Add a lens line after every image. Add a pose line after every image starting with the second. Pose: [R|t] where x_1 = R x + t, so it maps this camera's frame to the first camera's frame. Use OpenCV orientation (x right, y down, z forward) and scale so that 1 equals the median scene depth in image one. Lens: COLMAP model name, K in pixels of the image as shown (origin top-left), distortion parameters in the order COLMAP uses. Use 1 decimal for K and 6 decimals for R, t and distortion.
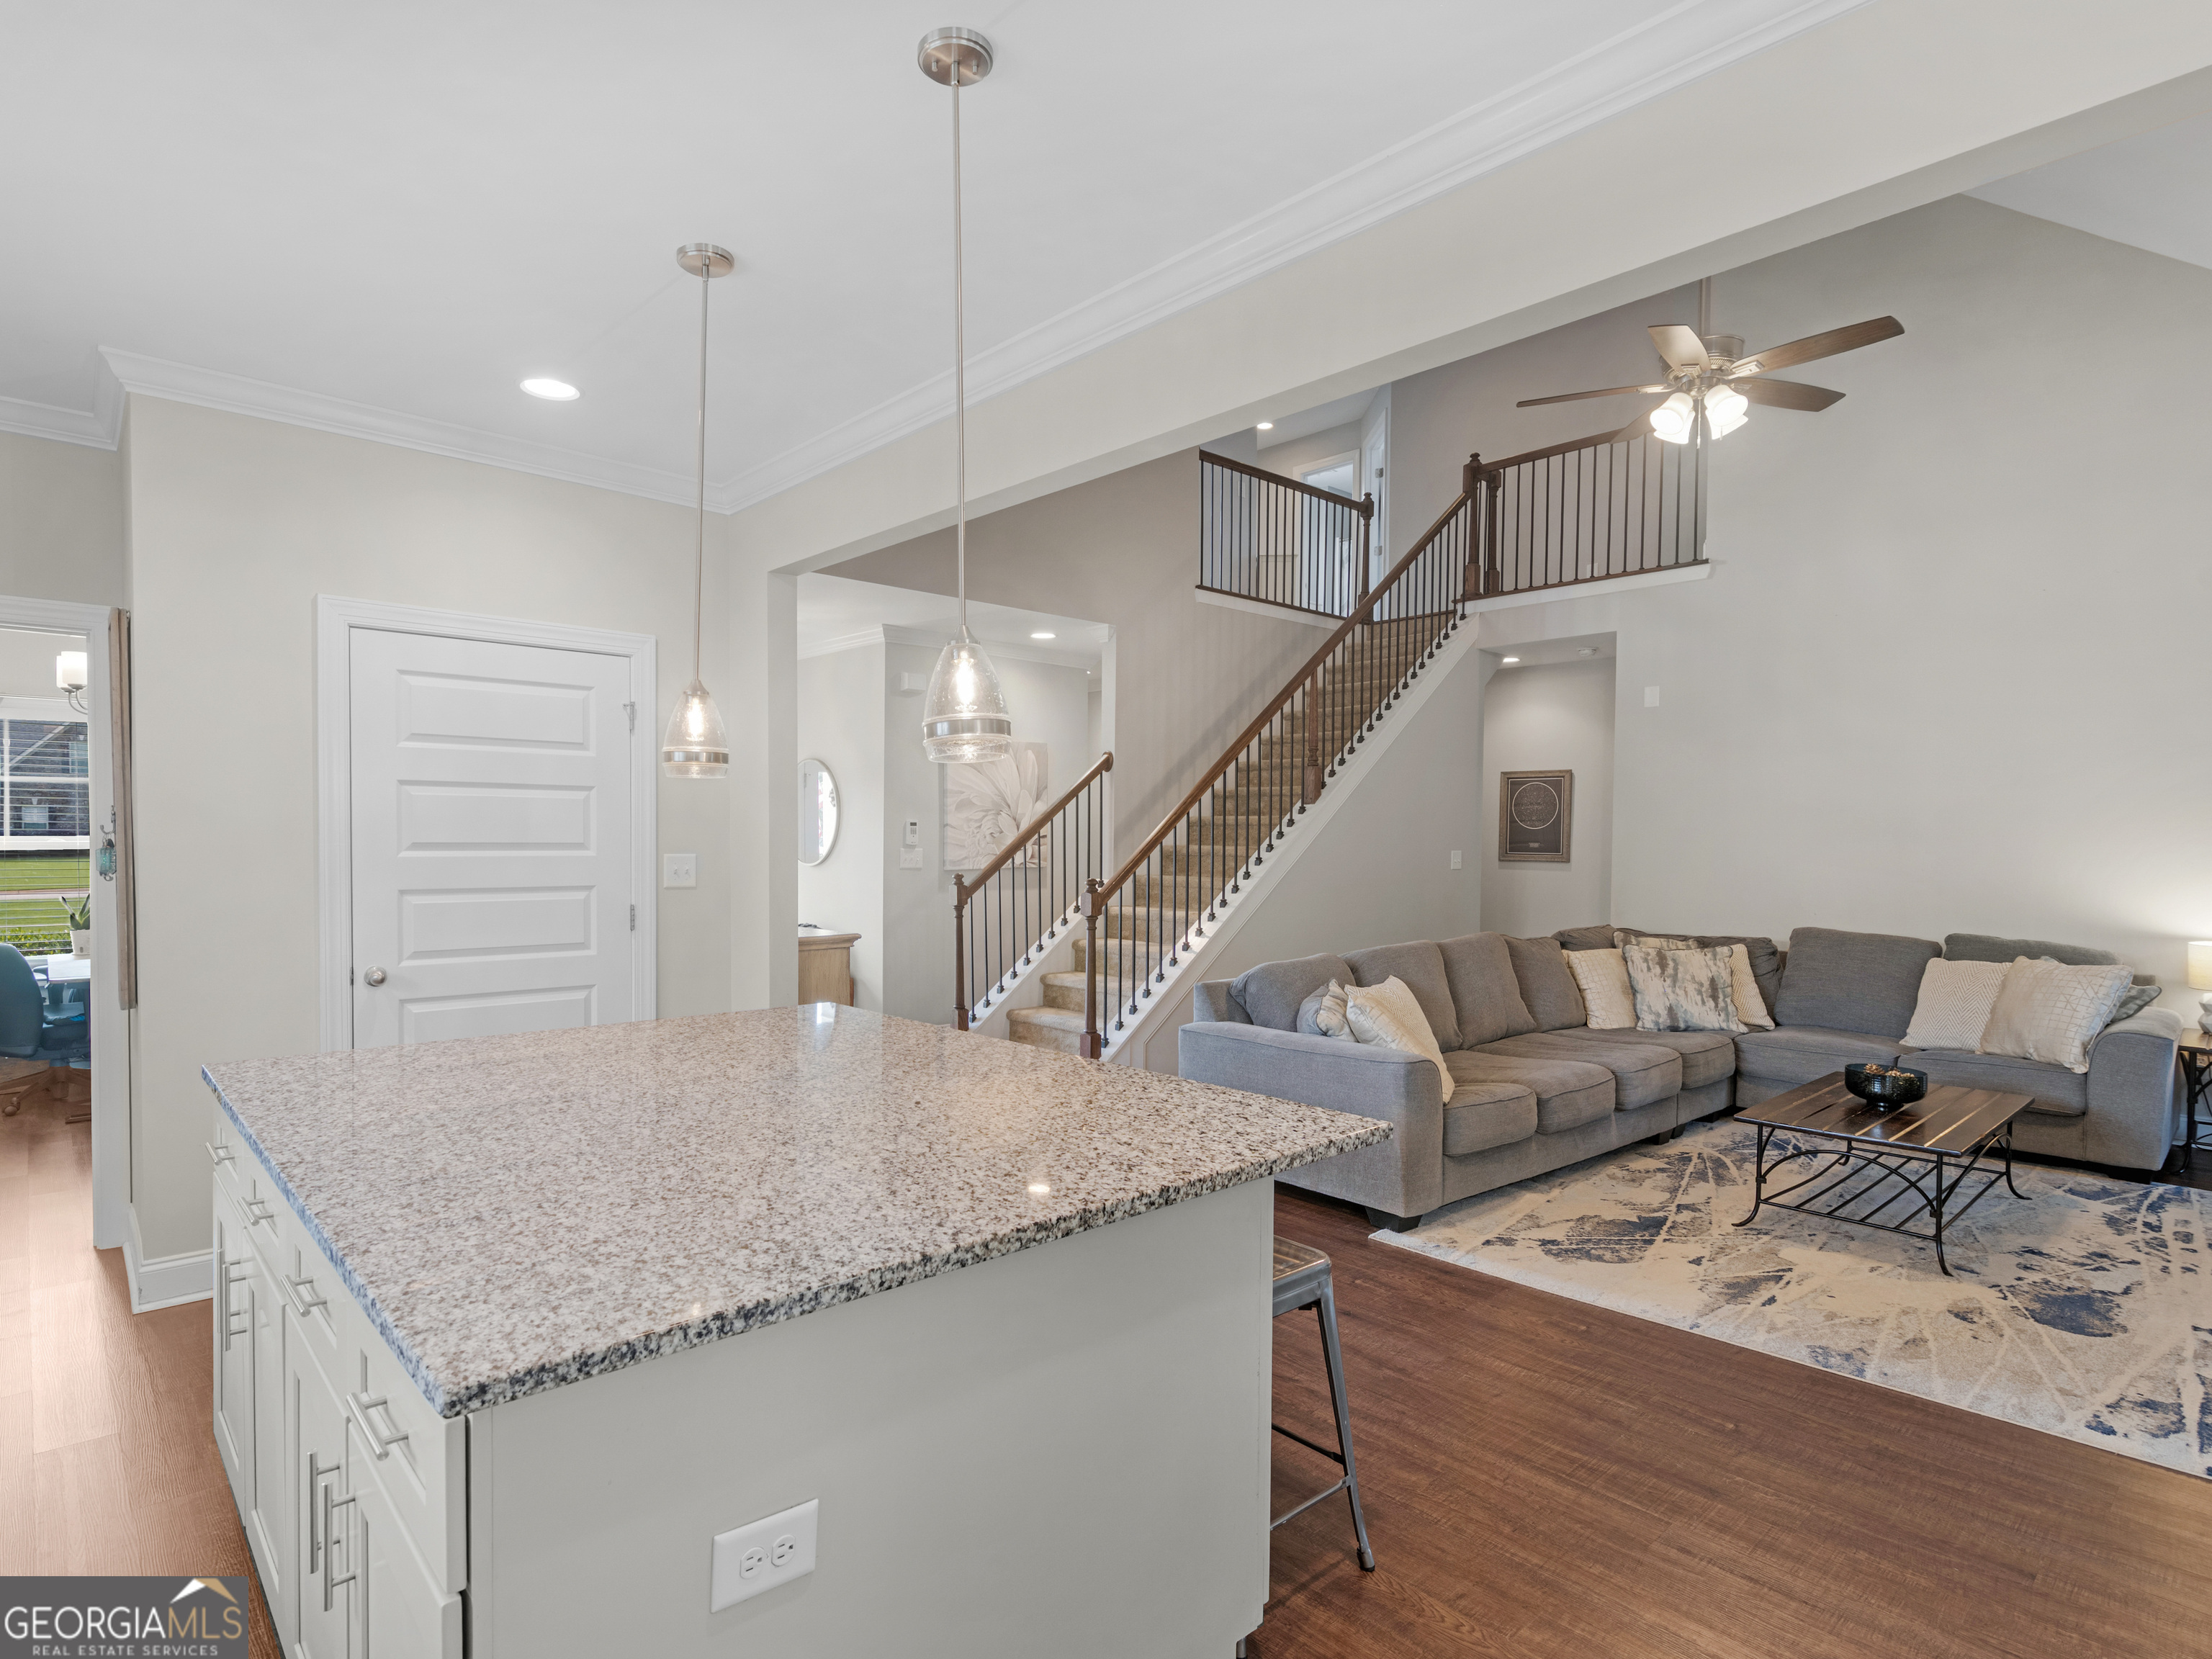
lens RADIAL K [[1151.9, 0, 1057.2], [0, 1151.9, 862.9], [0, 0, 1]] dist [0.003627, 0.000947]
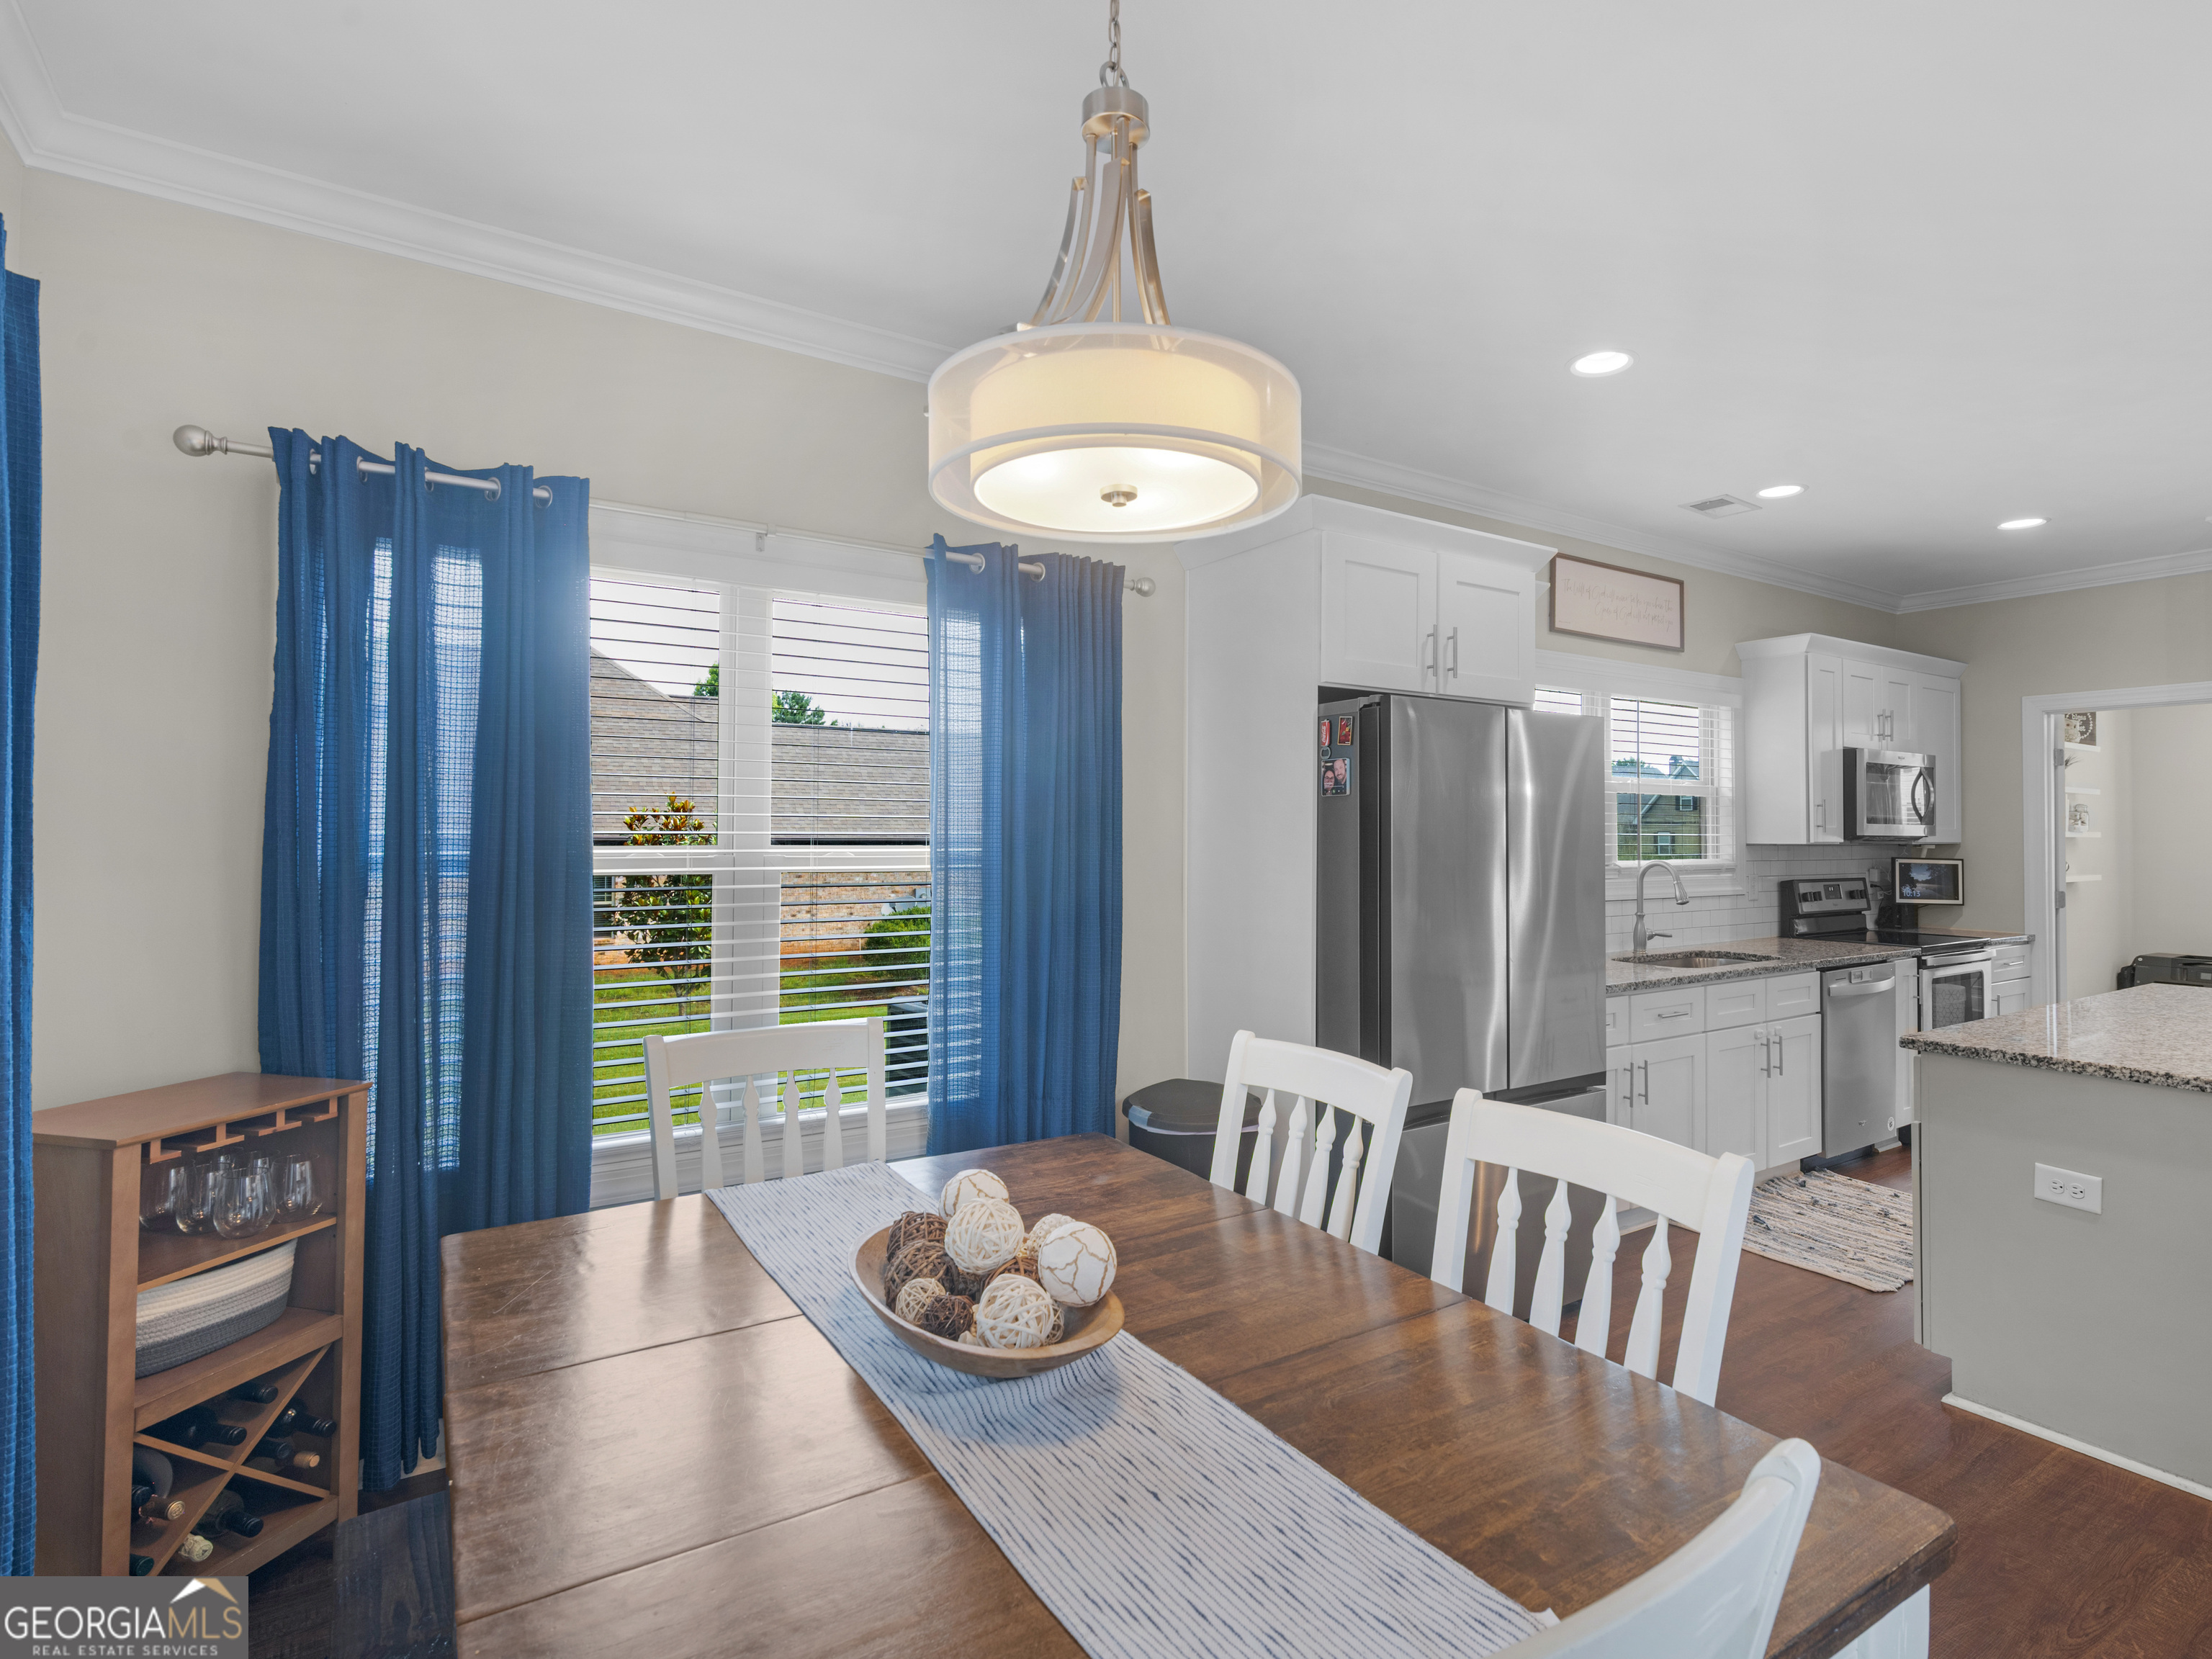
lens RADIAL K [[1143.9, 0, 1132.9], [0, 1143.9, 818.0], [0, 0, 1]] dist [-0.002008, -0.000369]
pose [[-0.144069, -0.022236, -0.989318, 0.882741], [-0.025563, 0.999498, -0.018743, 0.007366], [0.989237, 0.022589, -0.144565, -0.164018]]
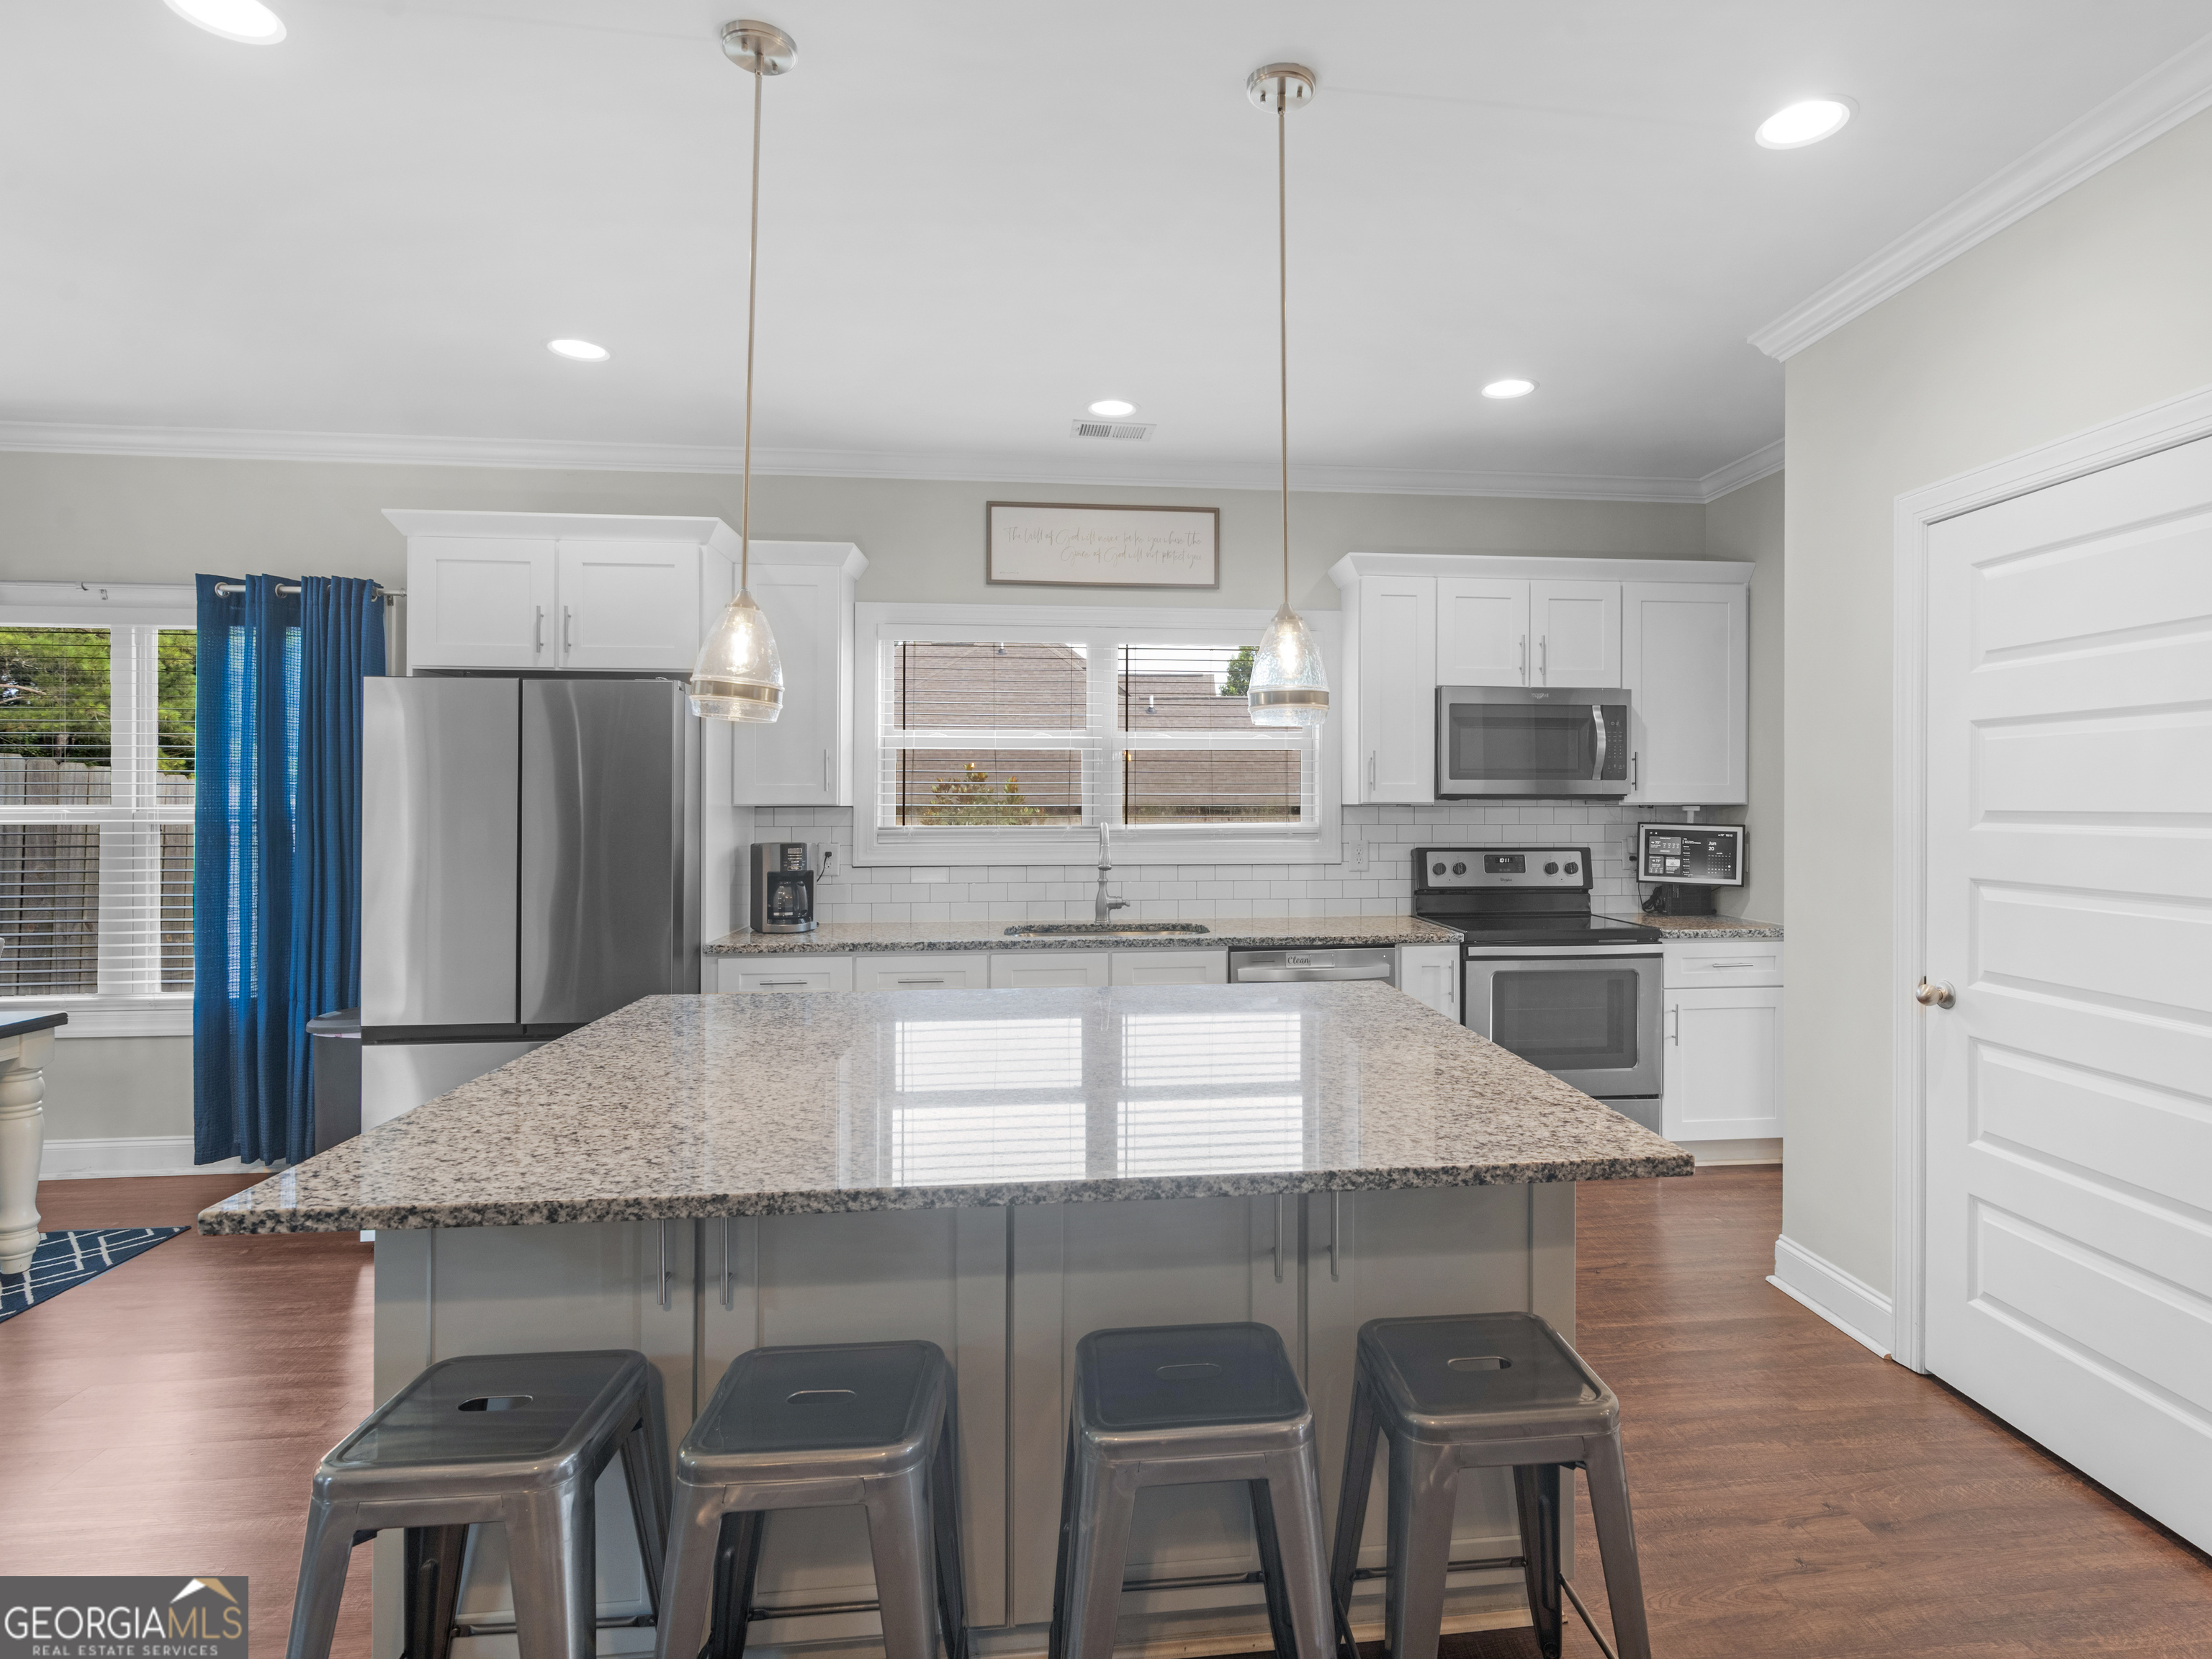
lens RADIAL K [[1163.5, 0, 1180.3], [0, 1163.5, 797.1], [0, 0, 1]] dist [-0.002553, -0.000715]
pose [[-0.580319, -0.009785, -0.814330, 0.355677], [-0.022703, 0.999734, 0.004165, -0.022476], [0.814073, 0.020905, -0.580387, 1.286487]]
